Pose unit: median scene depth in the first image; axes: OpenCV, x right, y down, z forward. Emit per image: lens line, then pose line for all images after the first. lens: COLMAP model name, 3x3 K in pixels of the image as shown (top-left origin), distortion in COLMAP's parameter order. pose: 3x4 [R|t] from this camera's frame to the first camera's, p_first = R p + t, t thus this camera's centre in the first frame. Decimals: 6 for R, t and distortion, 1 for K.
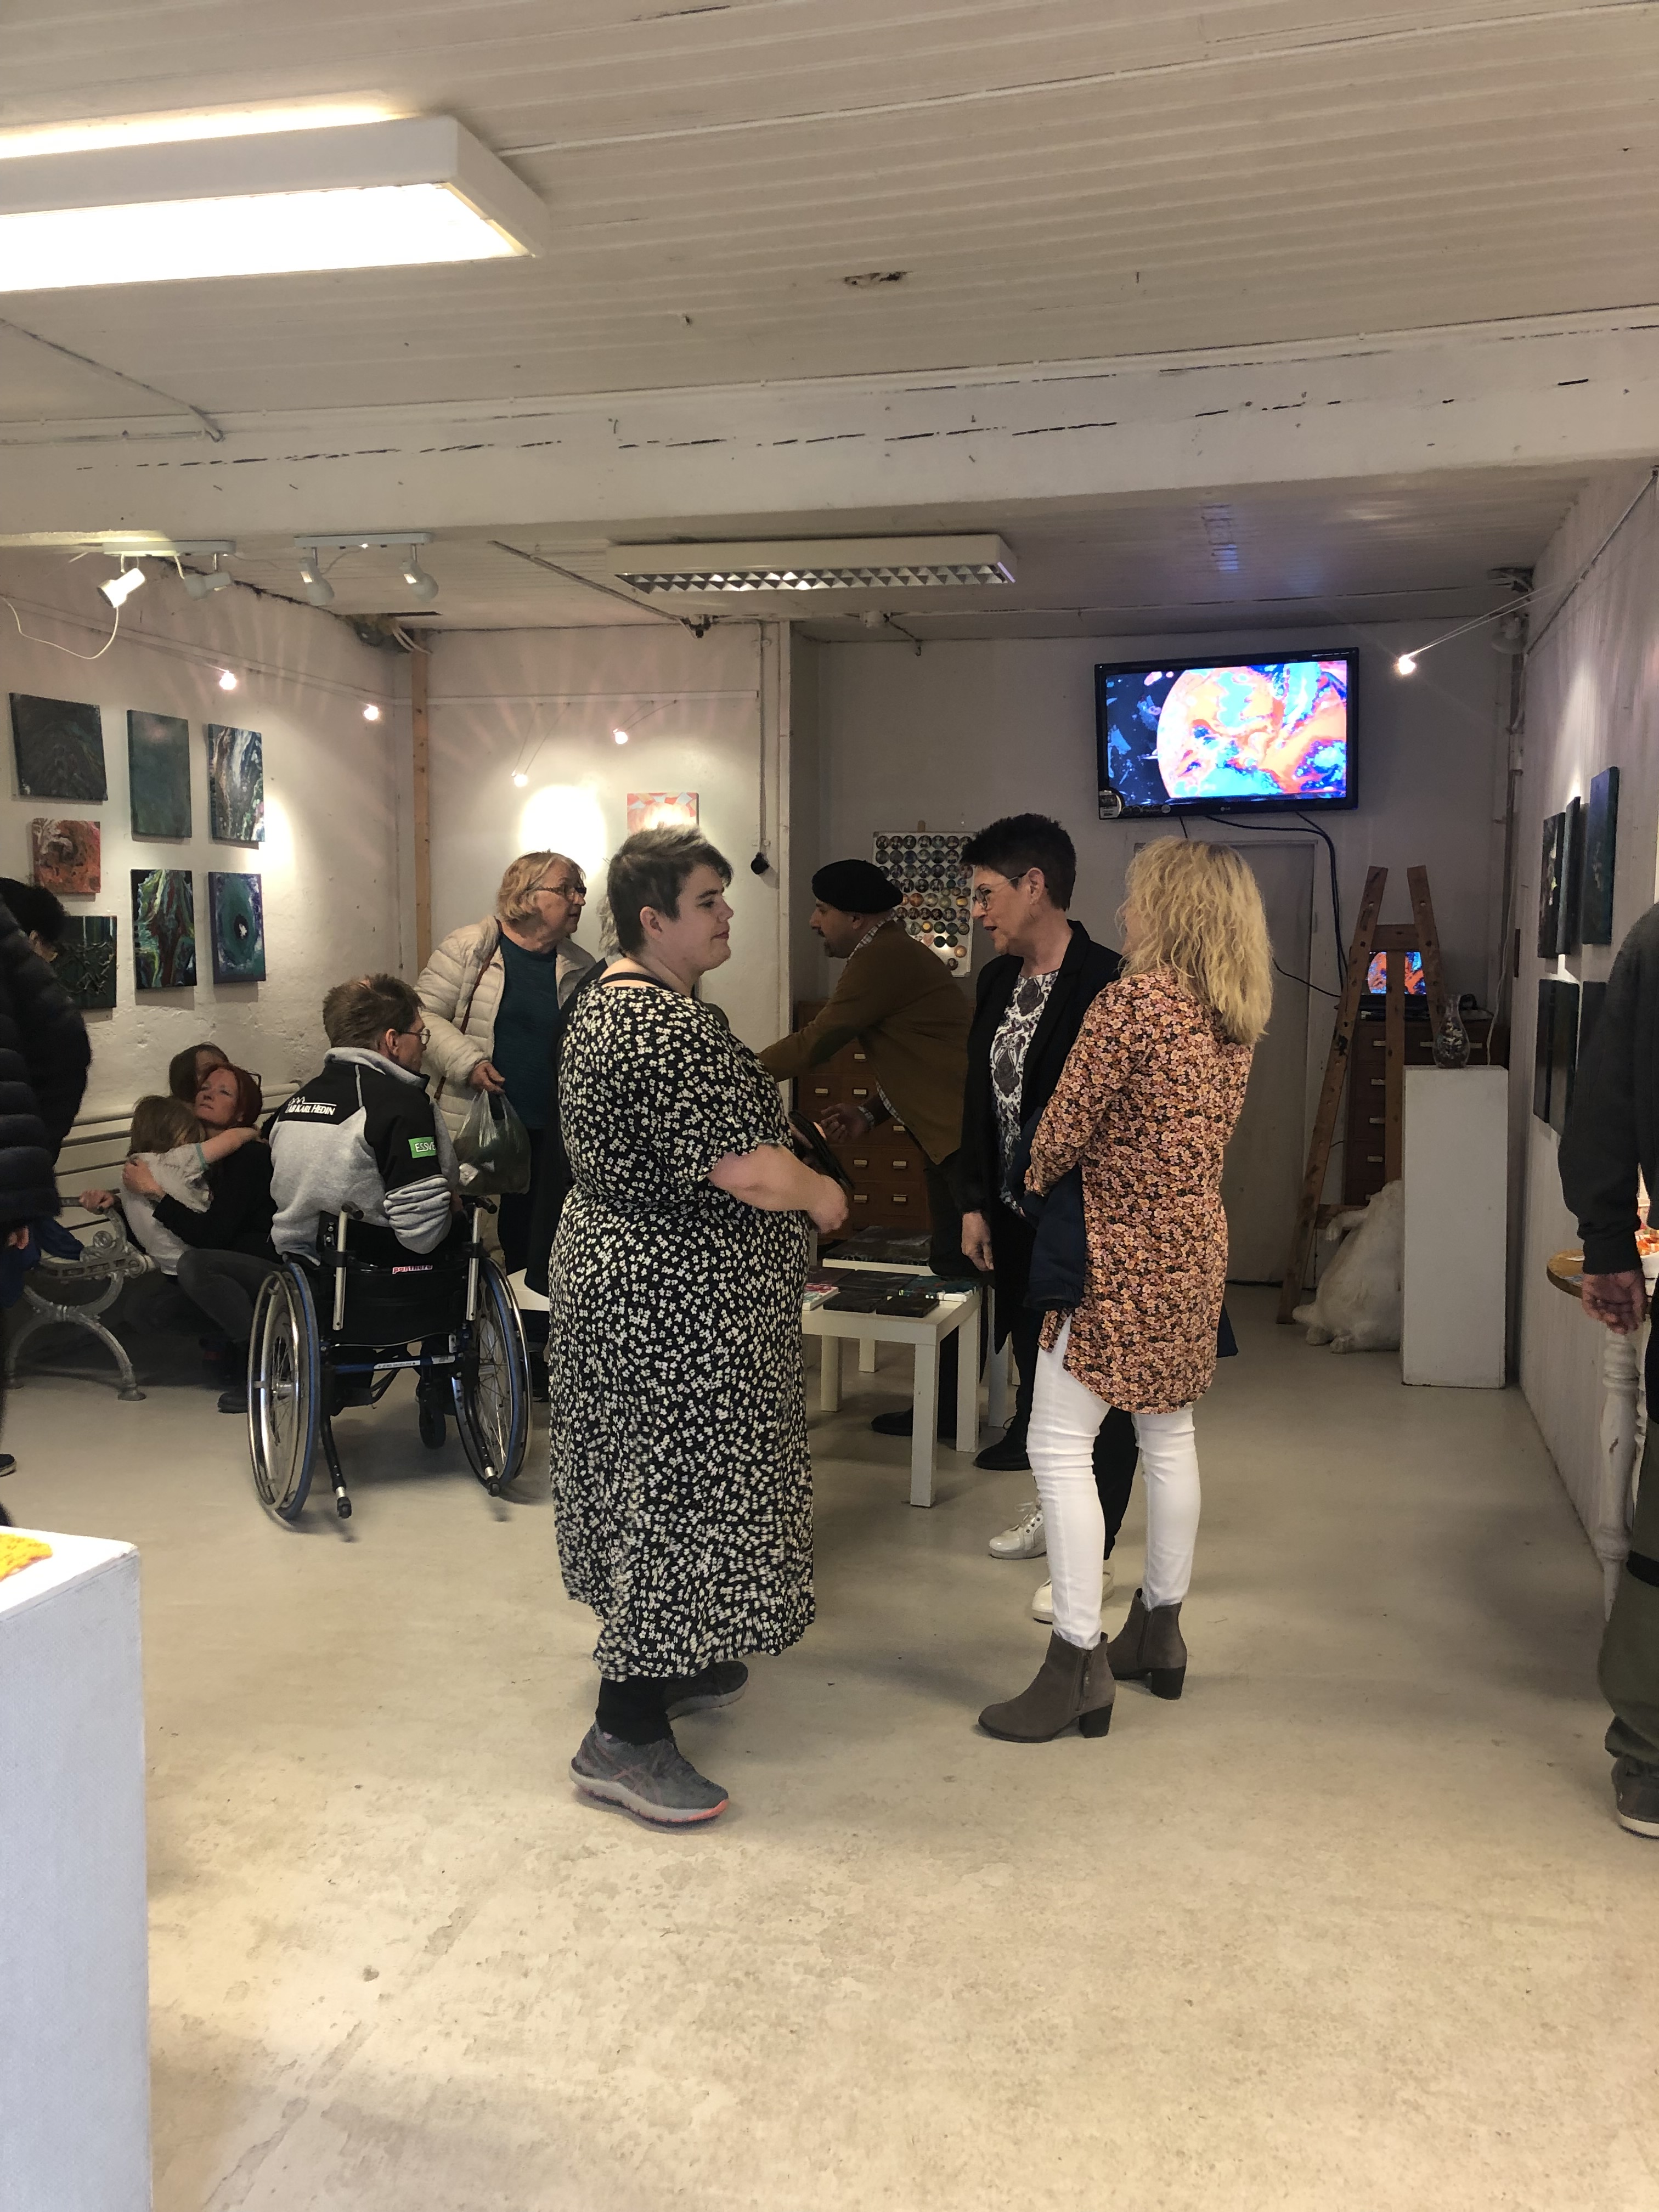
lens RADIAL K [[1773.2, 0, 829.5], [0, 1773.2, 1106.0], [0, 0, 1]] dist [-0.001175, -0.144752]
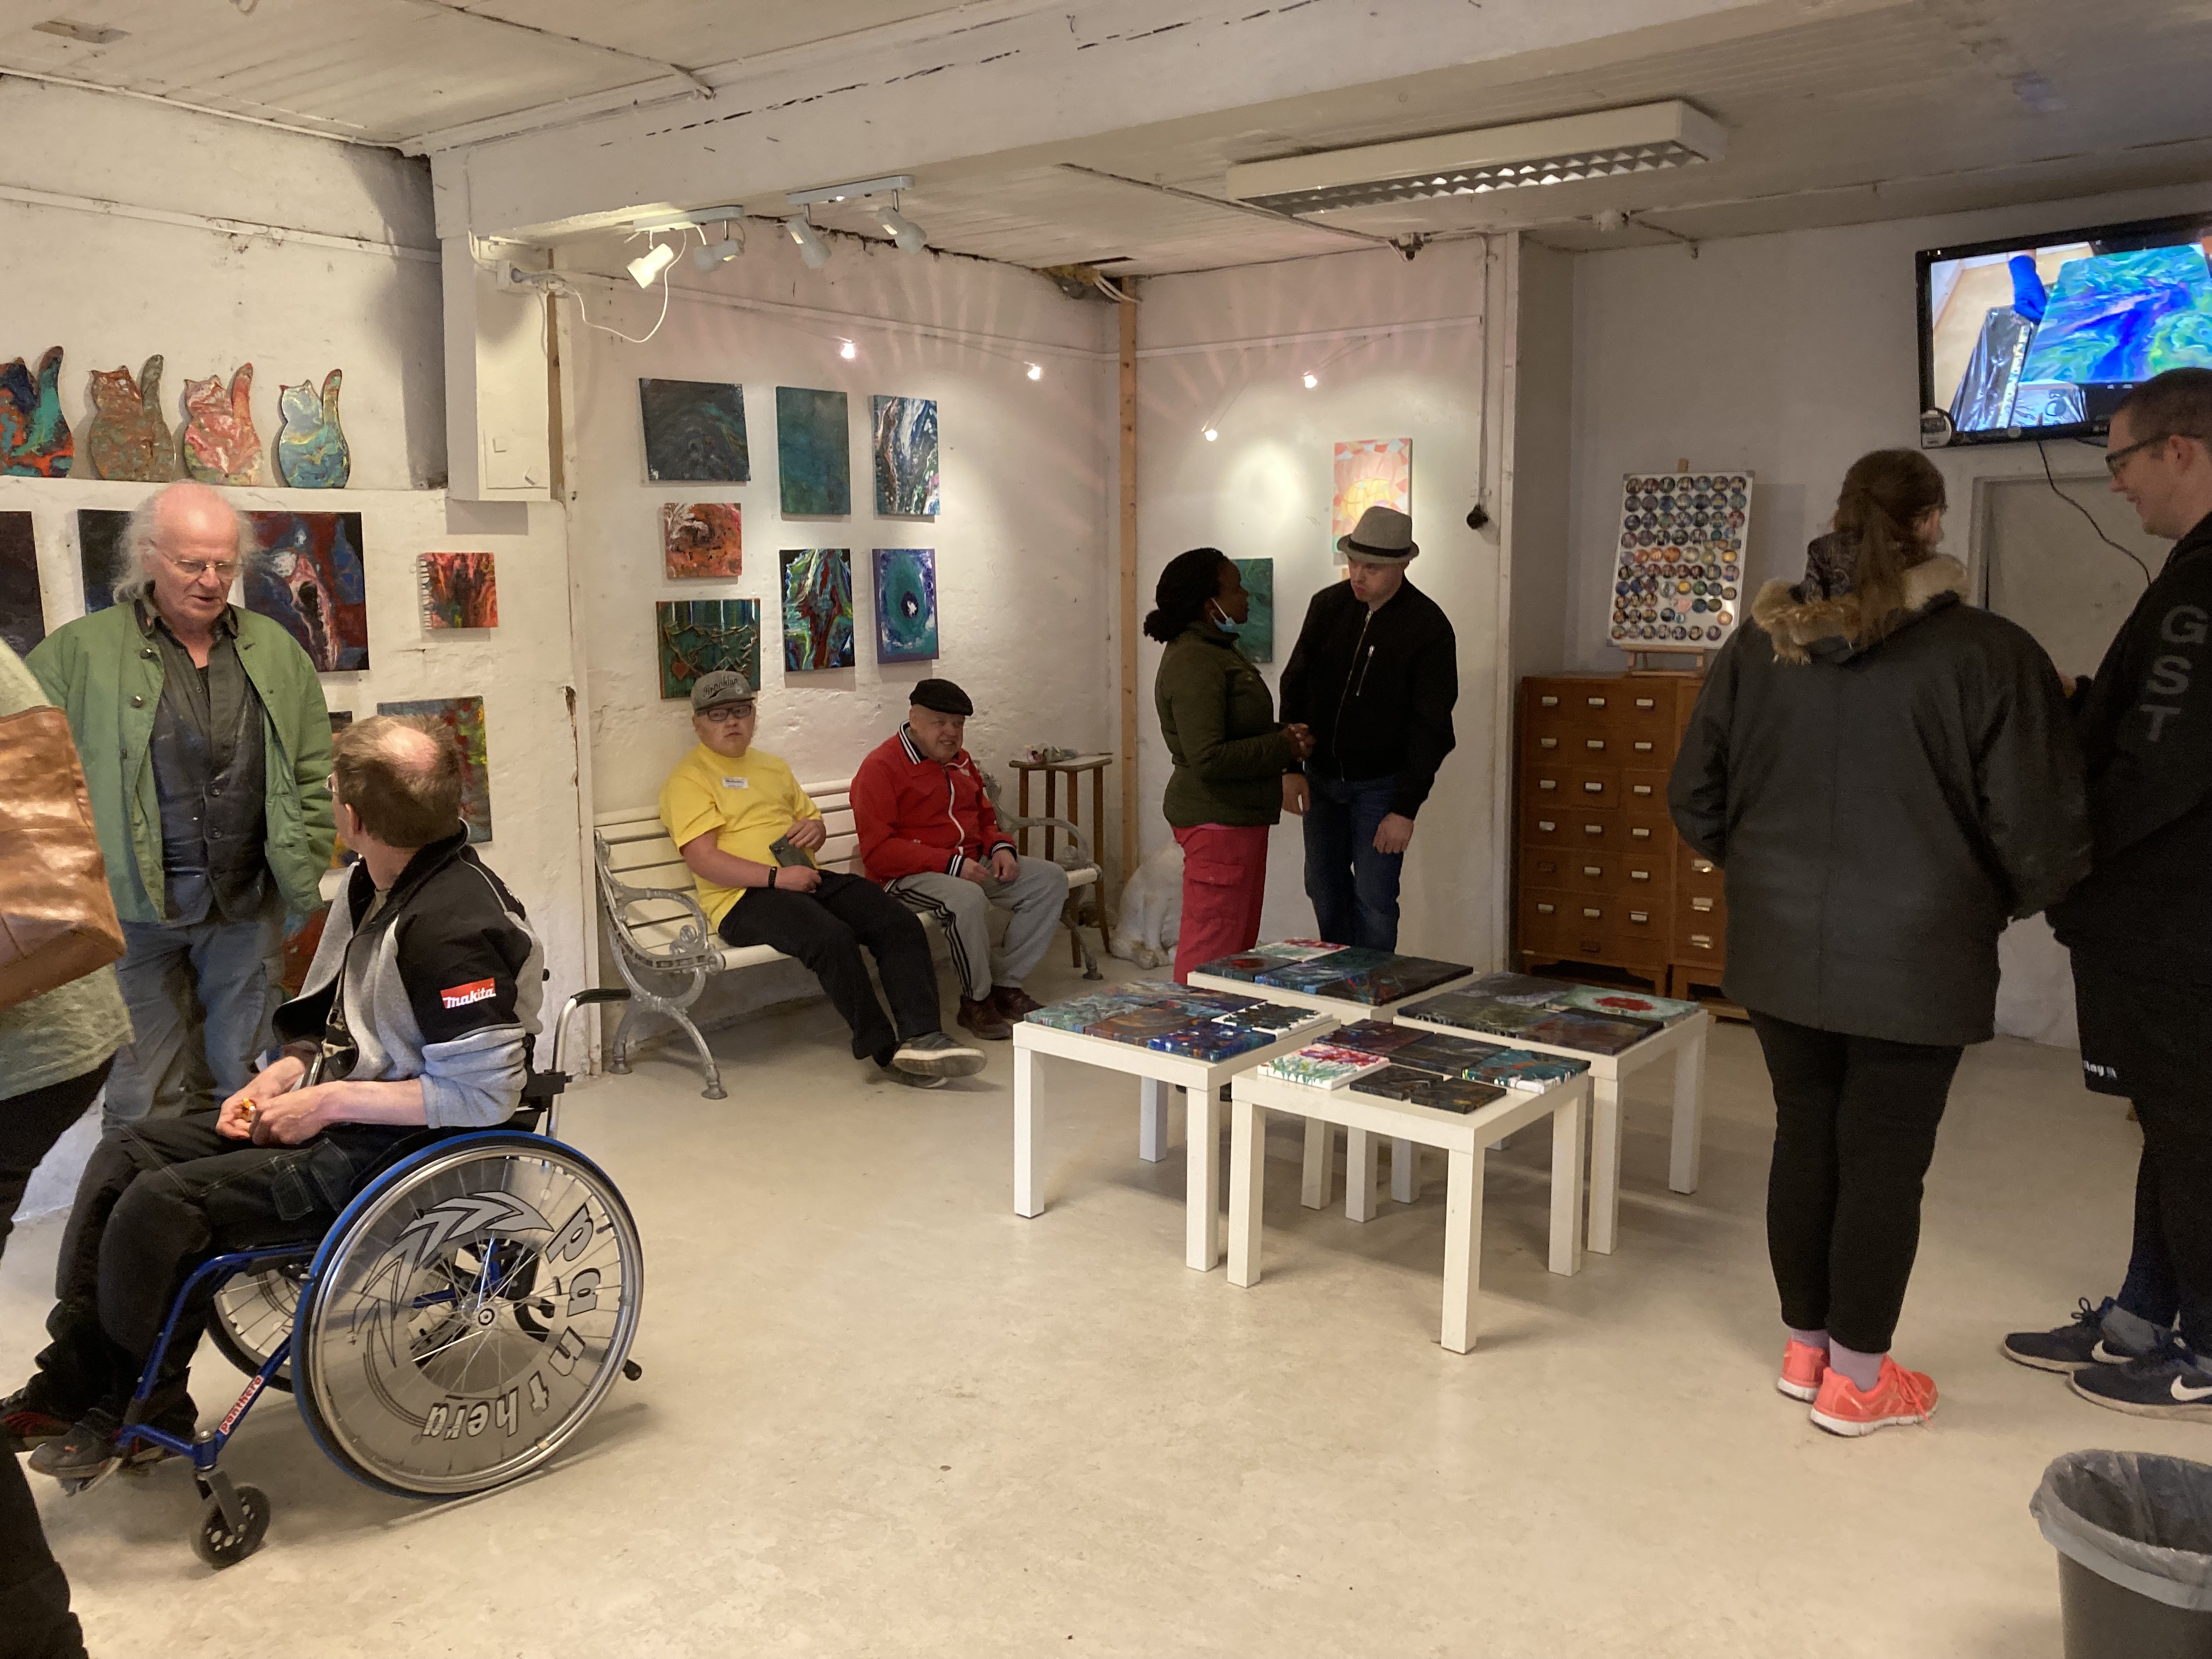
lens RADIAL K [[1785.8, 0, 1104.9], [0, 1785.8, 790.3], [0, 0, 1]] dist [-0.001898, -0.146206]
pose [[0.917497, 0.025856, -0.396902, 0.154732], [-0.015870, 0.999470, 0.028423, -0.028787], [0.397426, -0.019779, 0.917421, 0.144014]]
